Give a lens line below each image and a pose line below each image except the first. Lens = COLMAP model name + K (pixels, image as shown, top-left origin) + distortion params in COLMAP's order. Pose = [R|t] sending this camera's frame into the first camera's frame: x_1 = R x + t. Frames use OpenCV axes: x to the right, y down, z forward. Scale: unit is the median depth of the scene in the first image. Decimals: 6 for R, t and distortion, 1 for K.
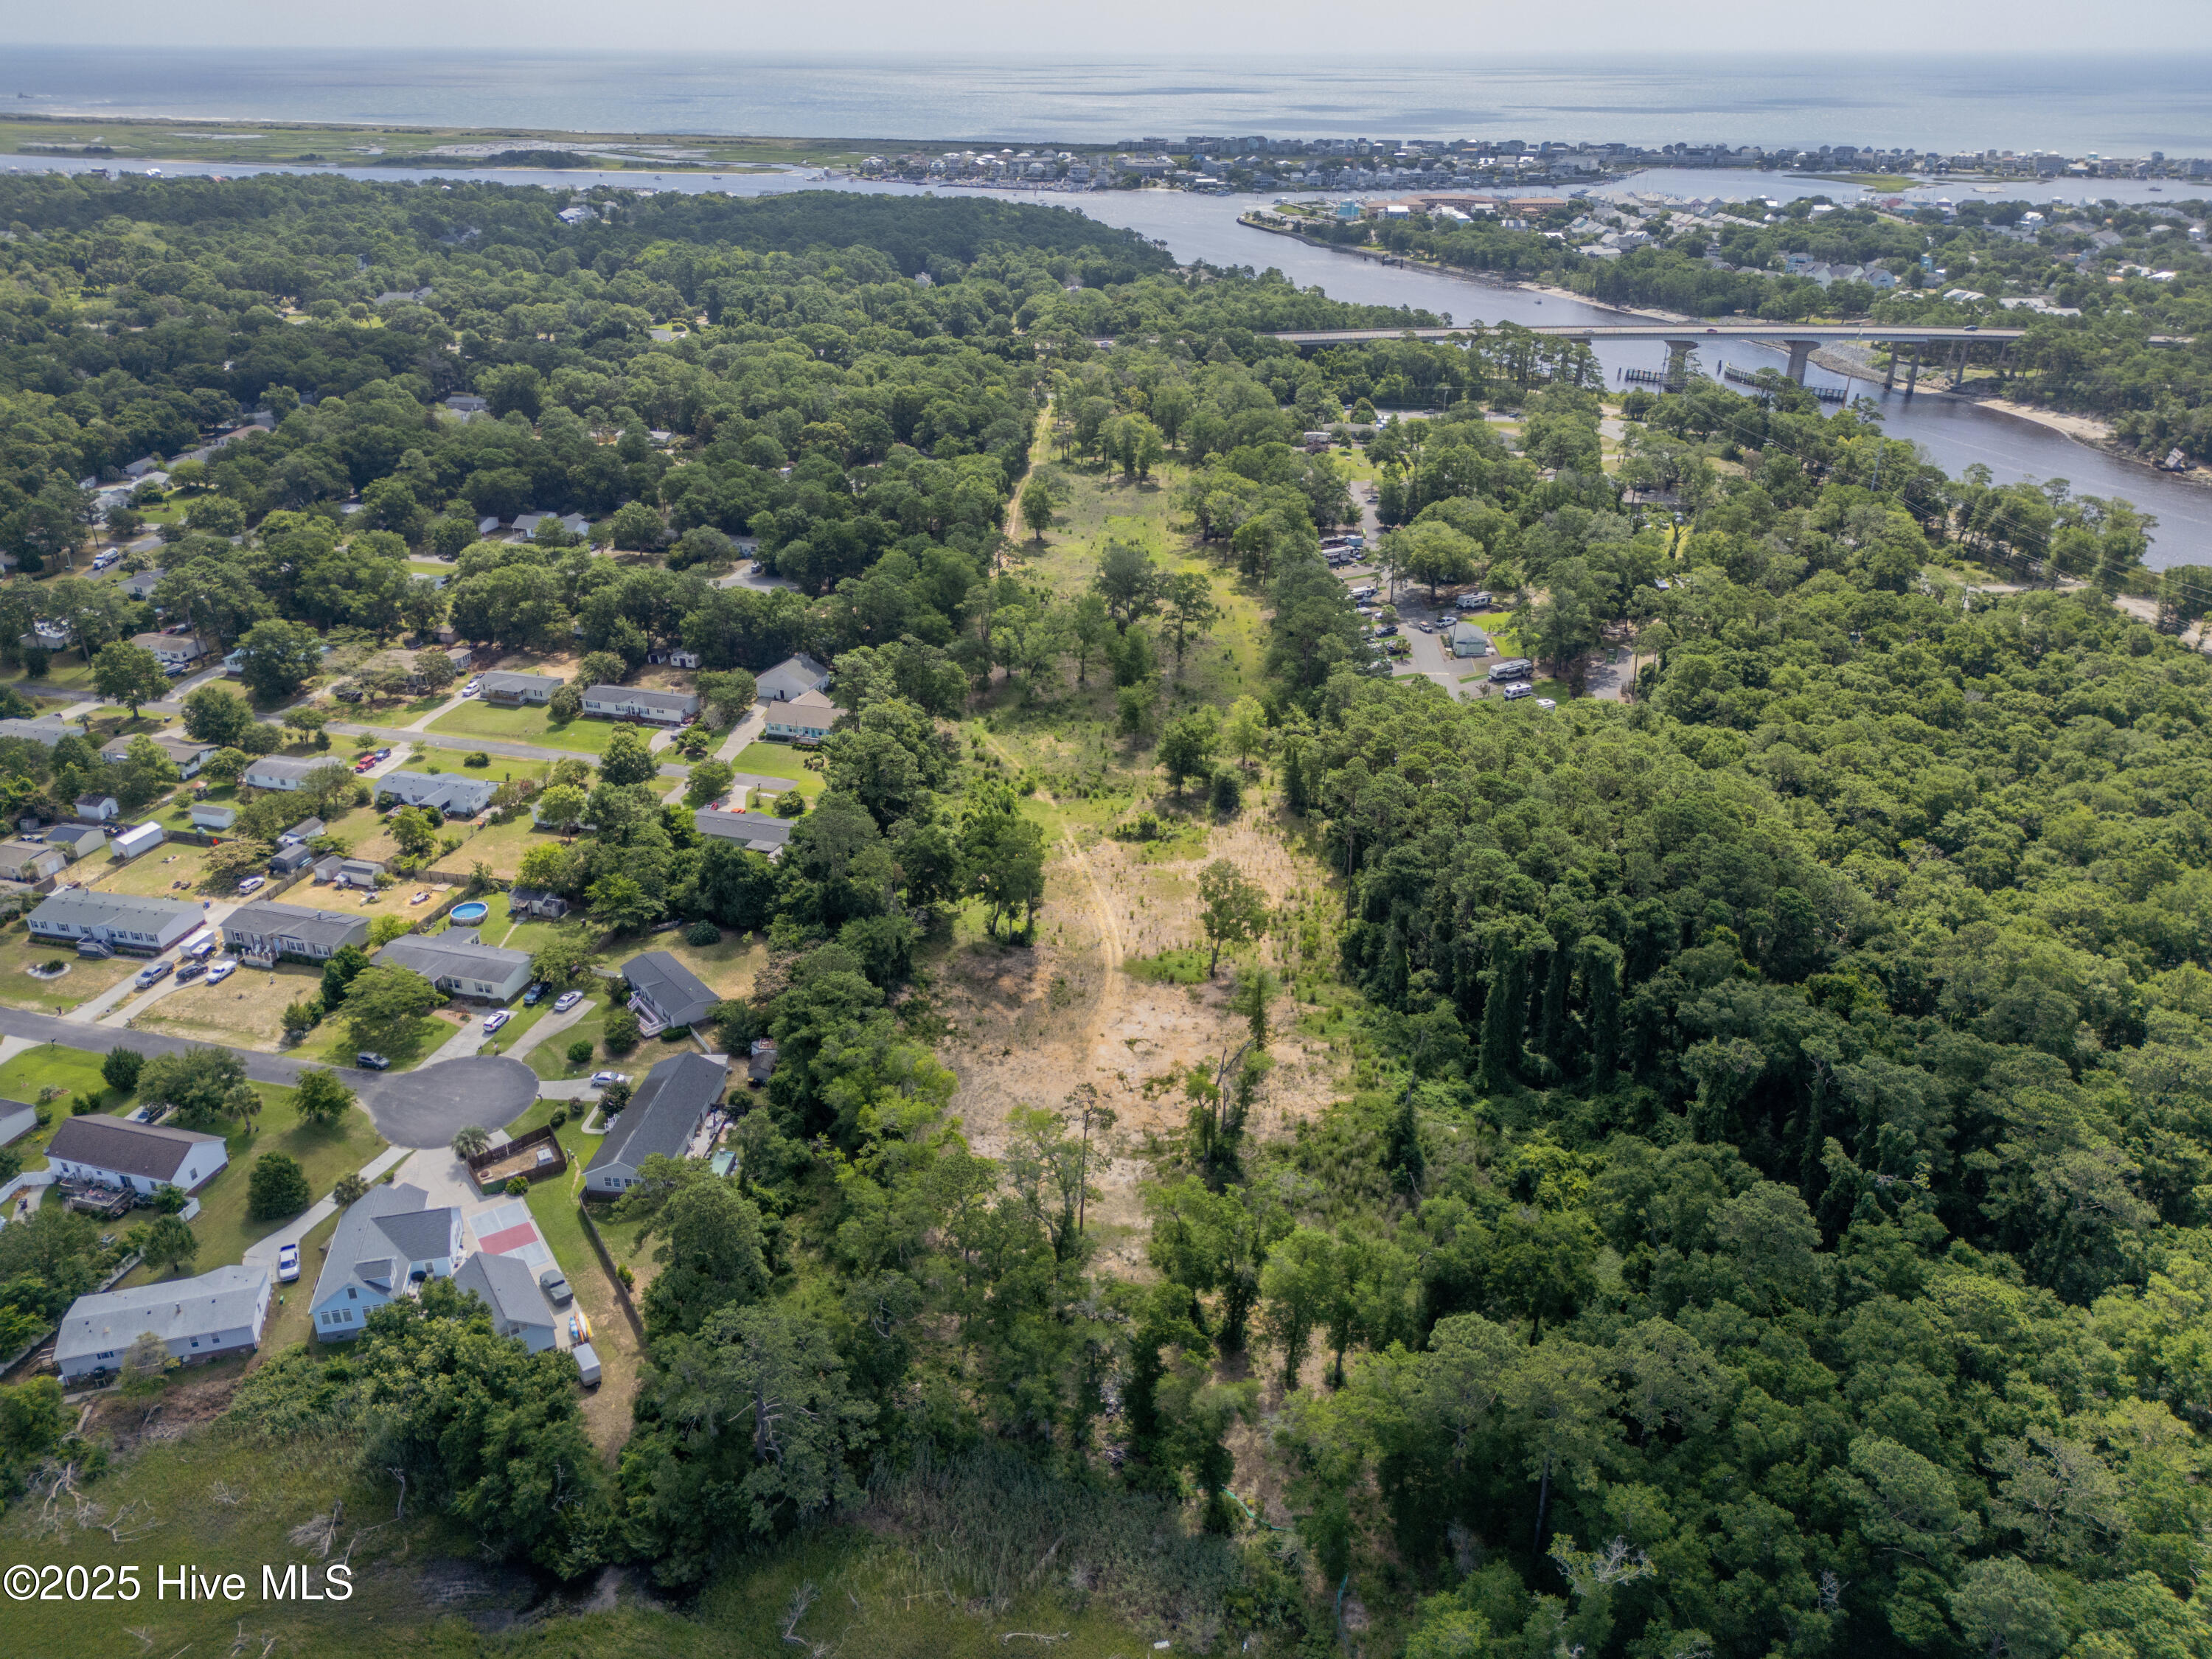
lens RADIAL K [[1613.8, 0, 1100.0], [0, 1613.8, 835.2], [0, 0, 1]] dist [0.071480, -0.075456]
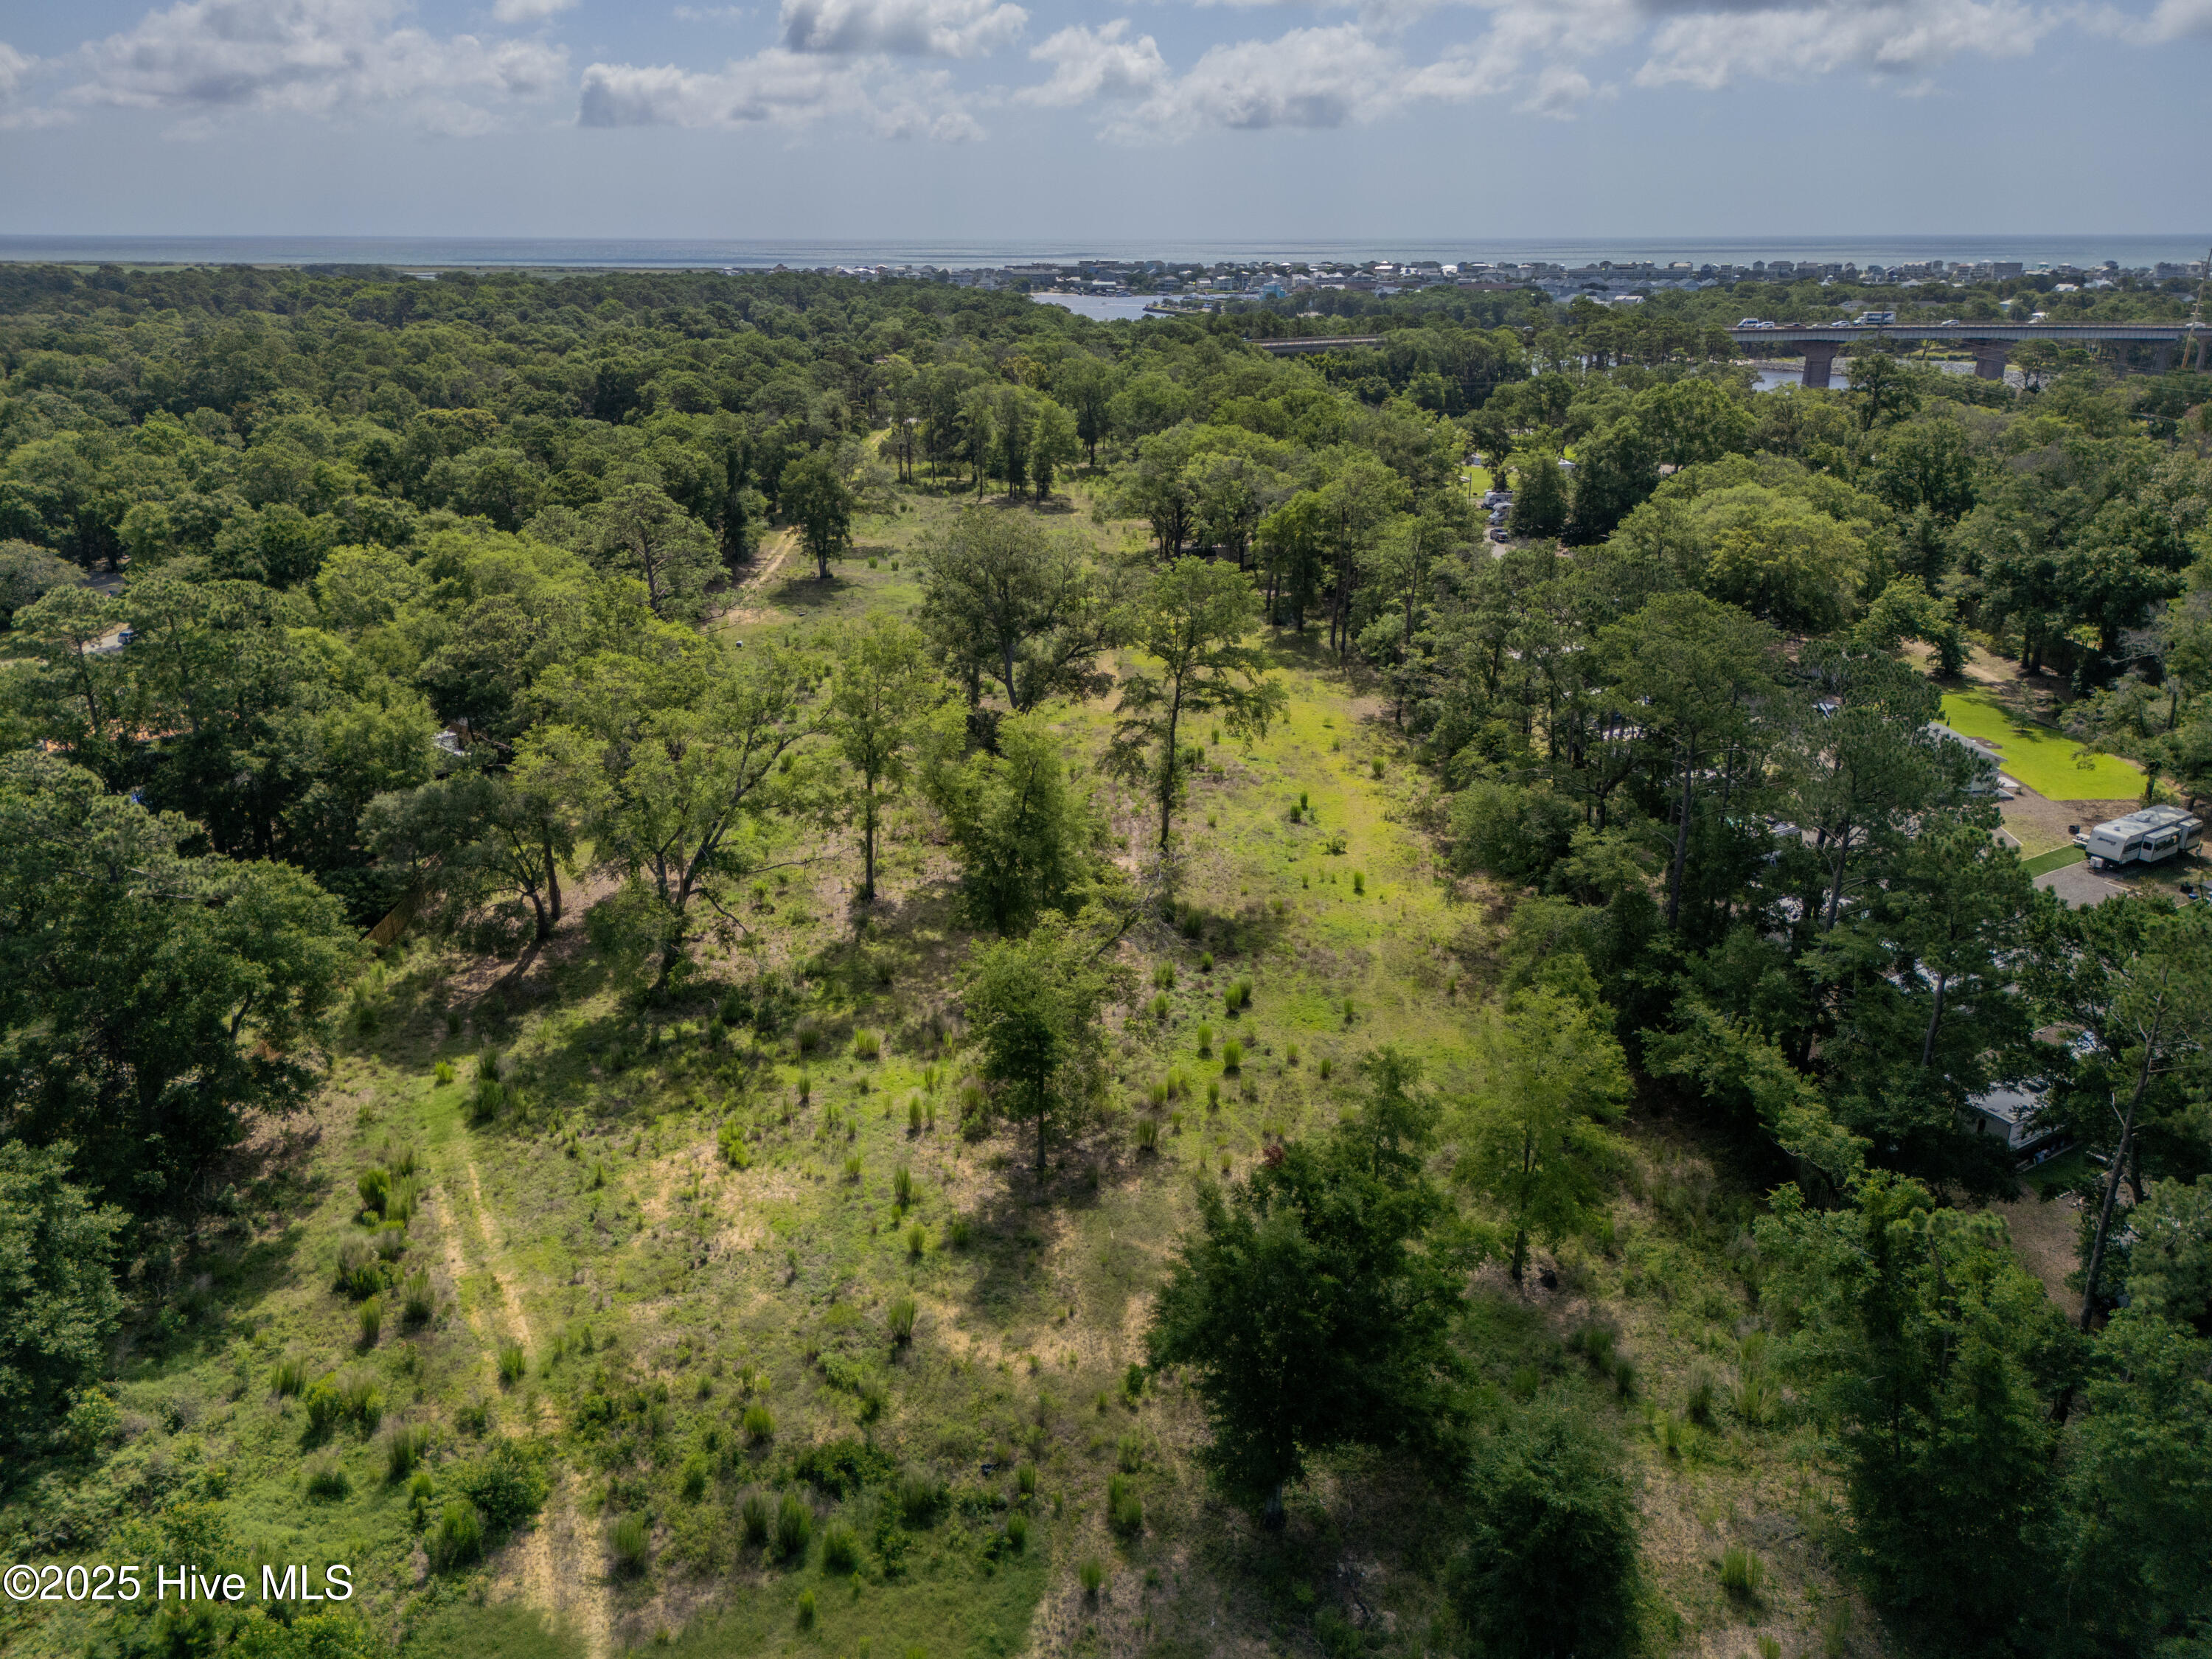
lens RADIAL K [[1613.8, 0, 1100.0], [0, 1613.8, 835.2], [0, 0, 1]] dist [0.071480, -0.075456]
pose [[0.997959, -0.024511, 0.058972, 0.018796], [0.030210, 0.994749, -0.097786, -0.088479], [-0.056265, 0.099368, 0.993459, 0.789651]]
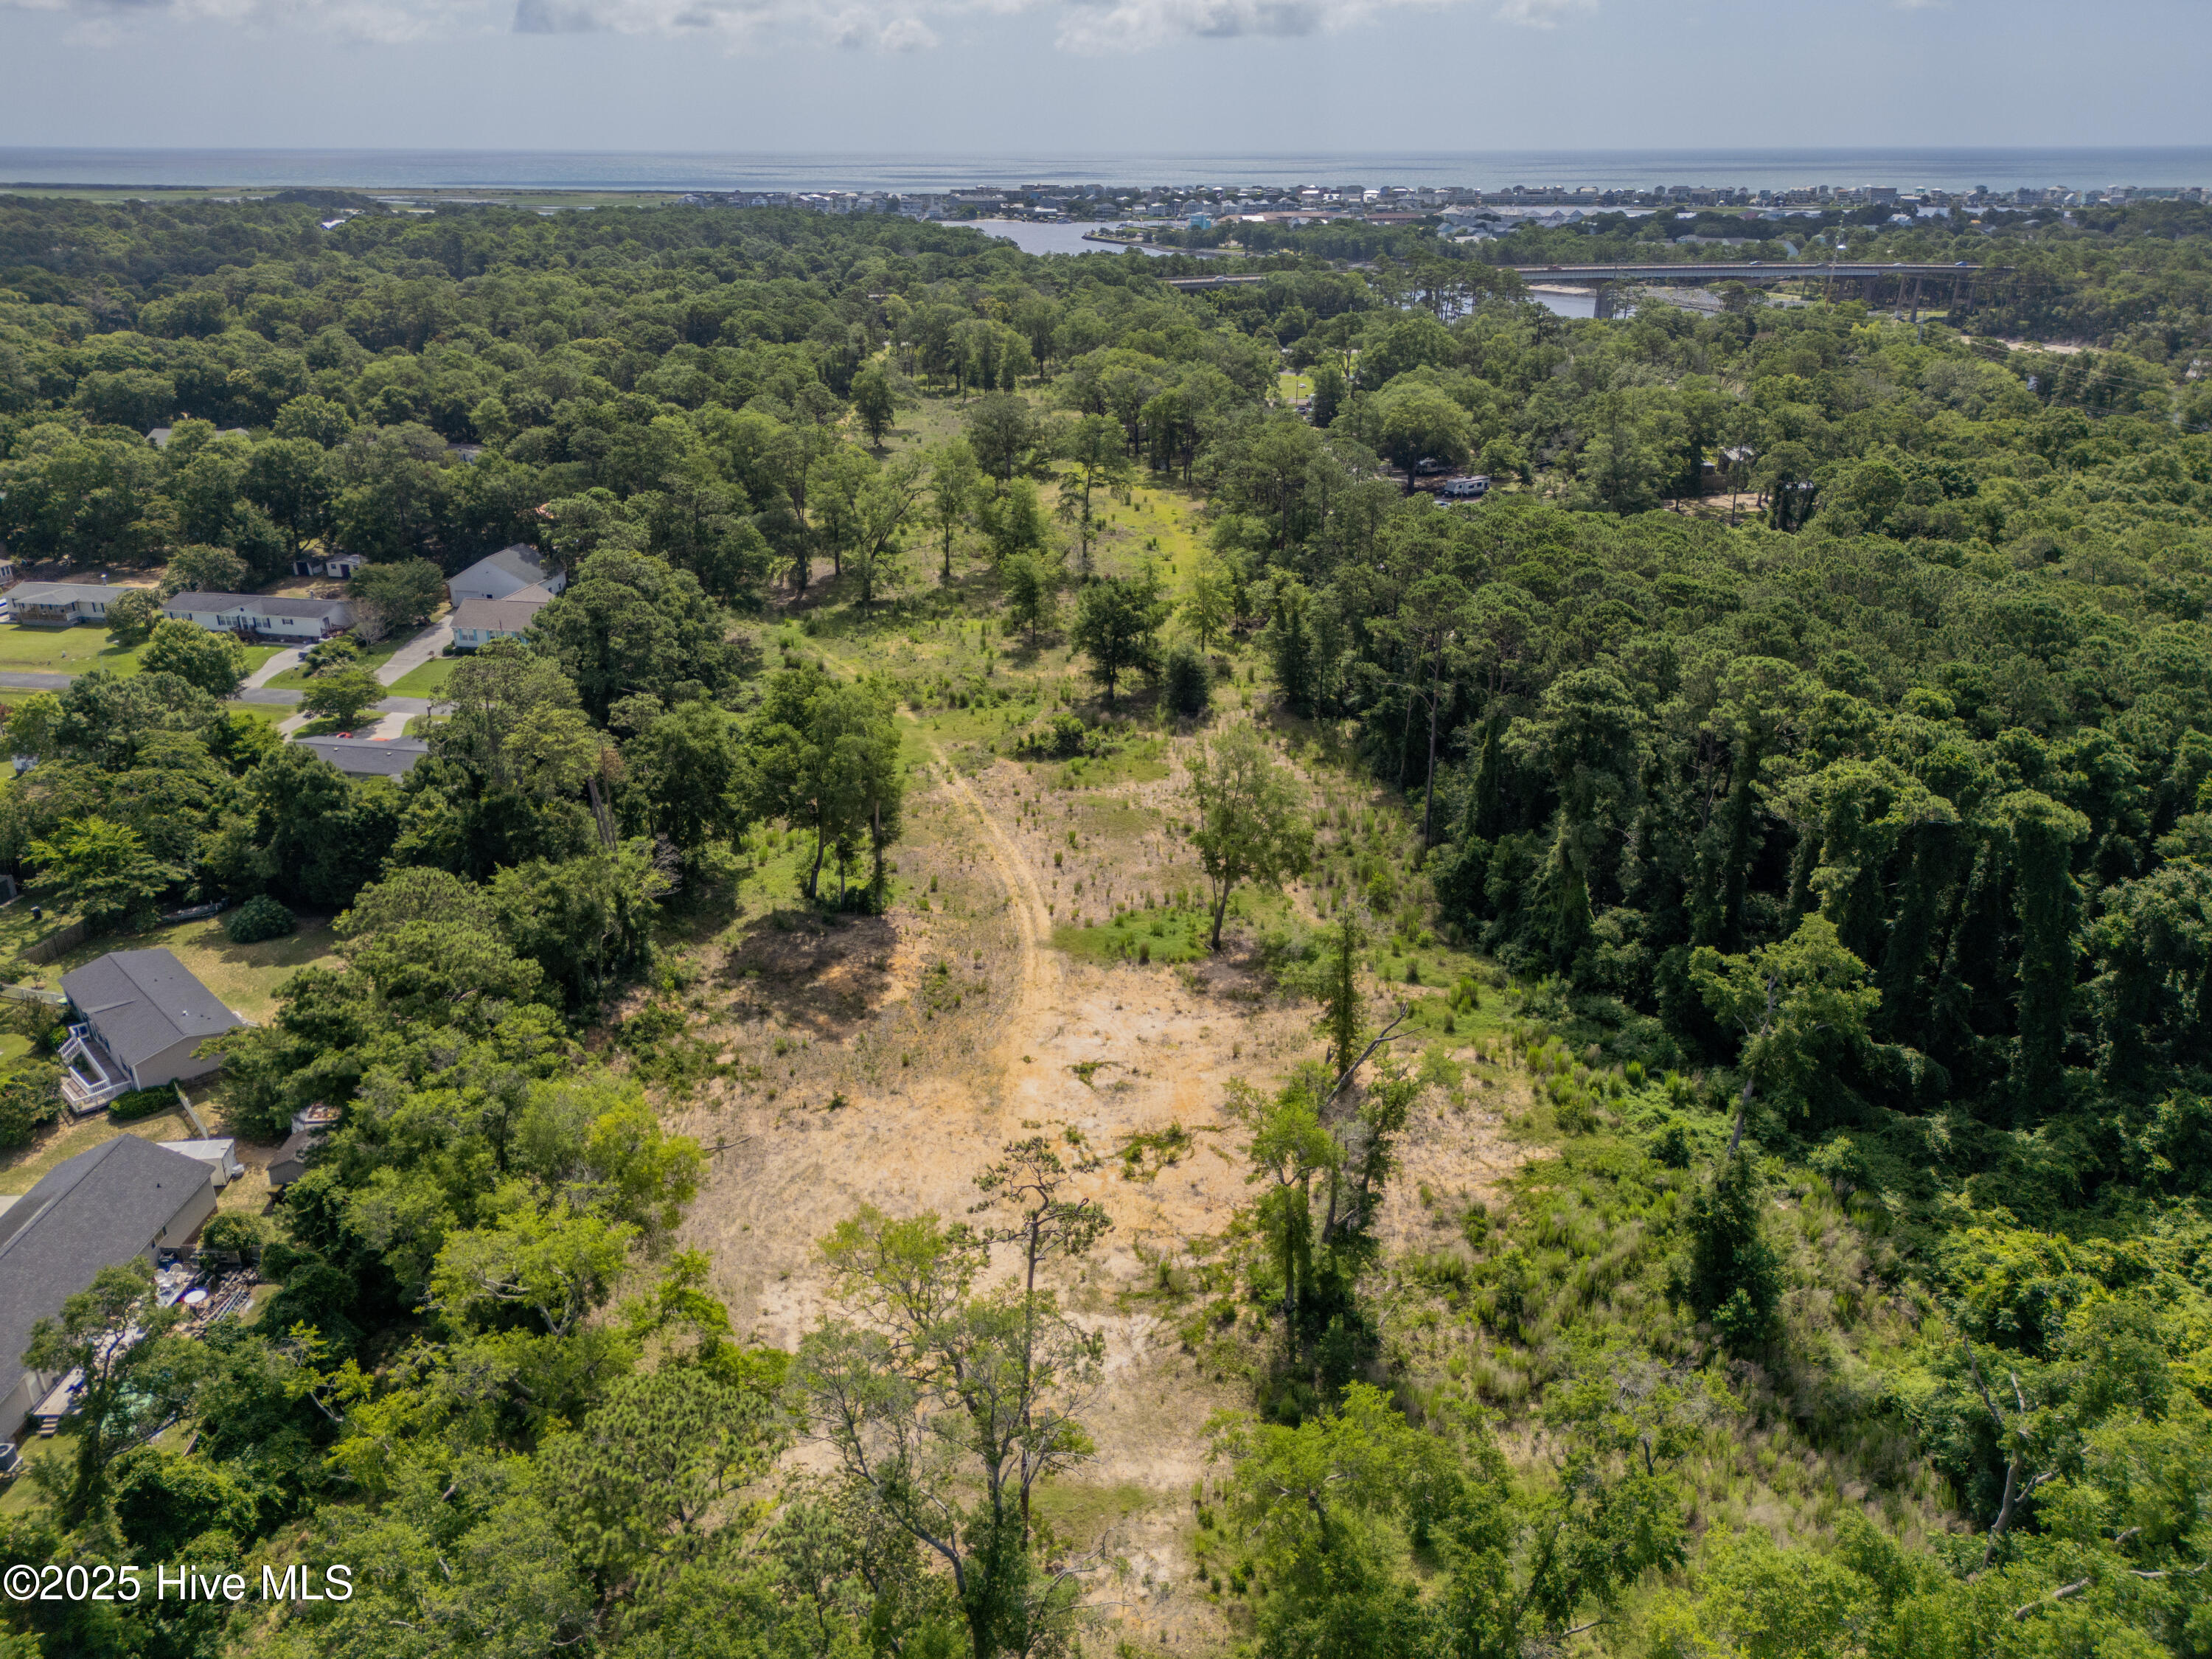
lens RADIAL K [[1620.7, 0, 1099.6], [0, 1620.7, 839.3], [0, 0, 1]] dist [0.059546, -0.067515]
pose [[0.995246, -0.040041, 0.088780, -0.013867], [0.044488, 0.997823, -0.048691, 0.060502], [-0.086637, 0.052410, 0.994860, 0.364729]]
